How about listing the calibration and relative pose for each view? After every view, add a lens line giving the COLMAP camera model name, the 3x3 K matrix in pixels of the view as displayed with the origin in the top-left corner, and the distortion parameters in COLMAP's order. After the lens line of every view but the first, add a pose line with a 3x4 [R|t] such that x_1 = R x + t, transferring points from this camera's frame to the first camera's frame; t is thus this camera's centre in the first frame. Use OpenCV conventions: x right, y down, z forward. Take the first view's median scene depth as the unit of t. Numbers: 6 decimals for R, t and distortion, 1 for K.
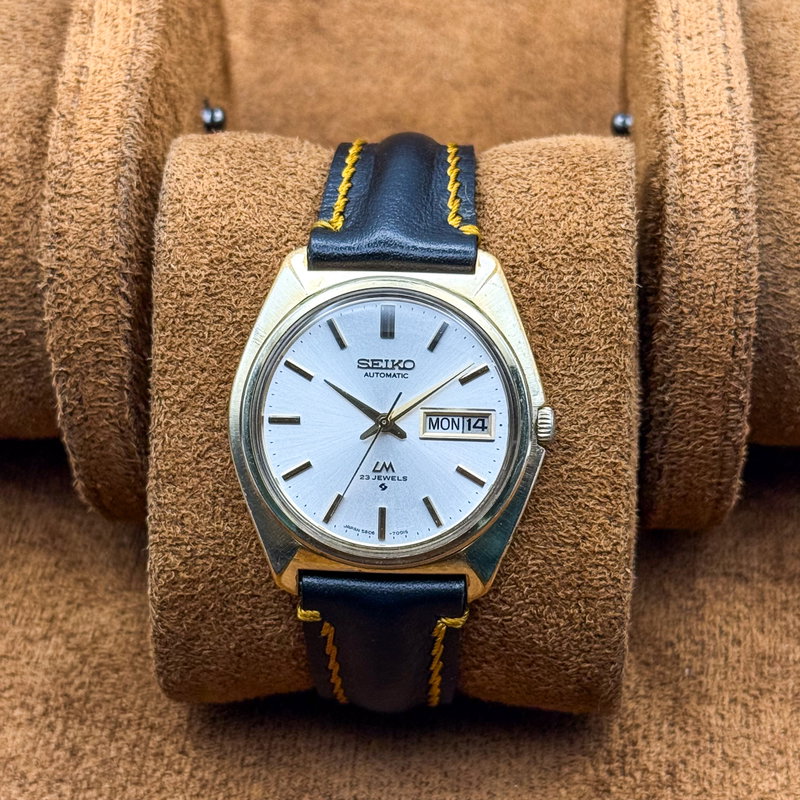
lens RADIAL K [[1931.0, 0, 400.0], [0, 1931.0, 400.0], [0, 0, 1]] dist [0.029382, -0.191127]
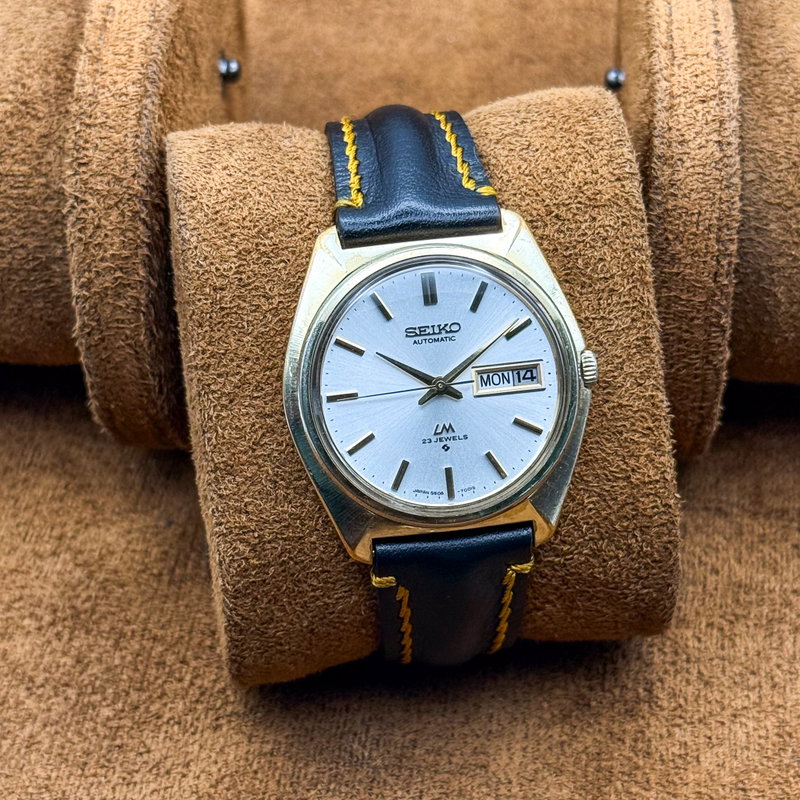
lens RADIAL K [[1931.0, 0, 400.0], [0, 1931.0, 400.0], [0, 0, 1]] dist [0.029382, -0.191127]
pose [[0.983571, -0.134667, 0.120217, -0.148355], [0.132698, 0.990859, 0.024273, -0.008480], [-0.122387, -0.007921, 0.992451, -0.021755]]
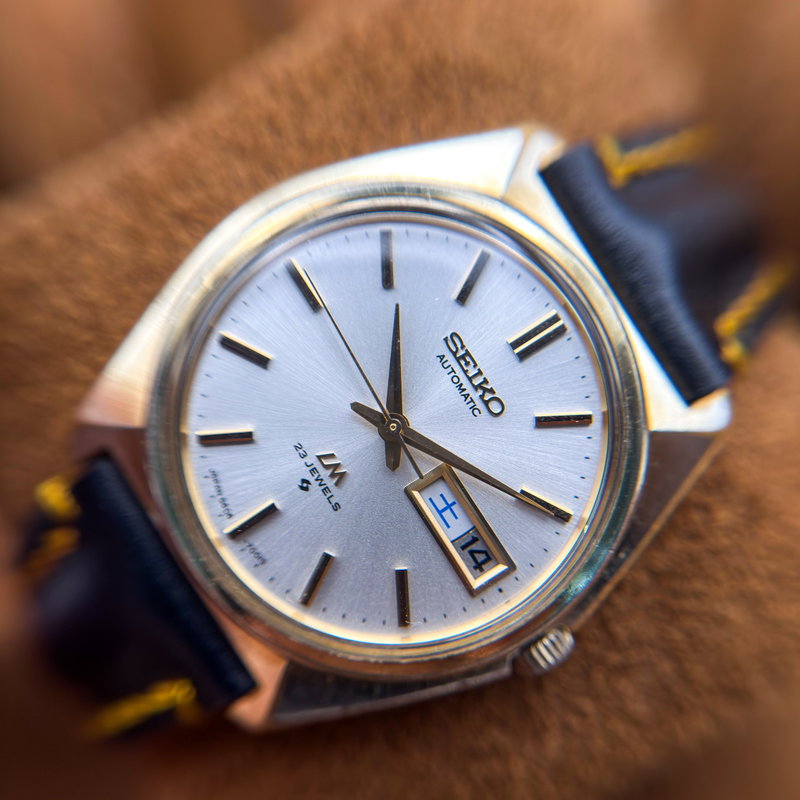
lens RADIAL K [[737.9, 0, 381.3], [0, 737.9, 404.4], [0, 0, 1]] dist [0.442406, 0.001573]
pose [[0.564241, 0.823319, 0.061474, -0.029382], [-0.824531, 0.565745, -0.009023, 0.012576], [-0.042207, -0.045596, 0.998068, 0.740635]]
